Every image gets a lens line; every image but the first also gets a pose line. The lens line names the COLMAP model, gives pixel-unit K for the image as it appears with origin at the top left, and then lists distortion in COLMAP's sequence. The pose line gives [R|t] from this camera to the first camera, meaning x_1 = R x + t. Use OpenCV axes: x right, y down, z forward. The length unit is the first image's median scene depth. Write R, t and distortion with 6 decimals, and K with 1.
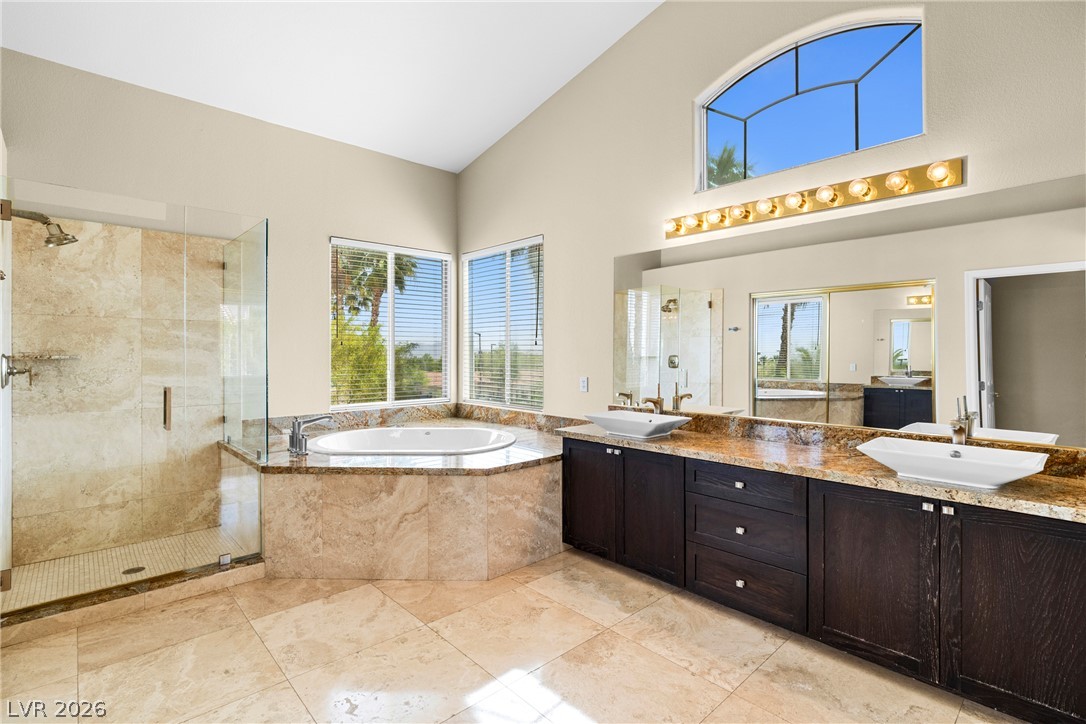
lens RADIAL K [[513.0, 0, 546.3], [0, 513.0, 360.3], [0, 0, 1]] dist [-0.000461, -0.000093]
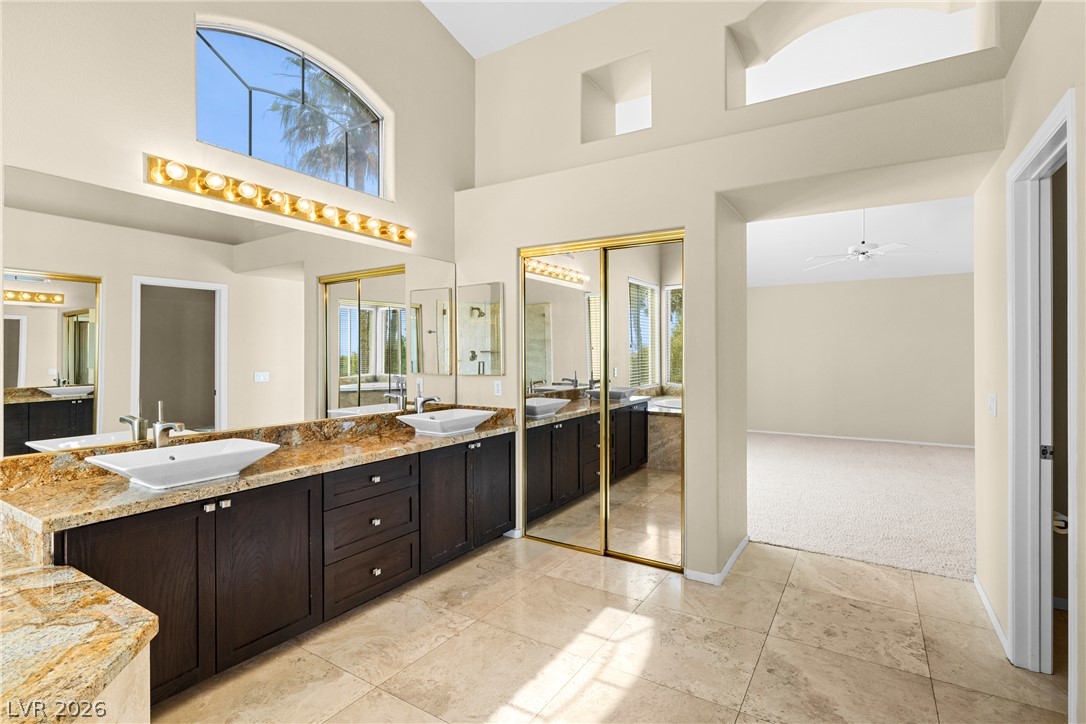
lens RADIAL K [[513.0, 0, 546.3], [0, 513.0, 360.3], [0, 0, 1]] dist [-0.000461, -0.000093]
pose [[-0.260389, 0.004083, 0.965495, -0.629815], [0.020960, 0.999779, 0.001424, 0.009656], [-0.965276, 0.020608, -0.260417, 0.808201]]
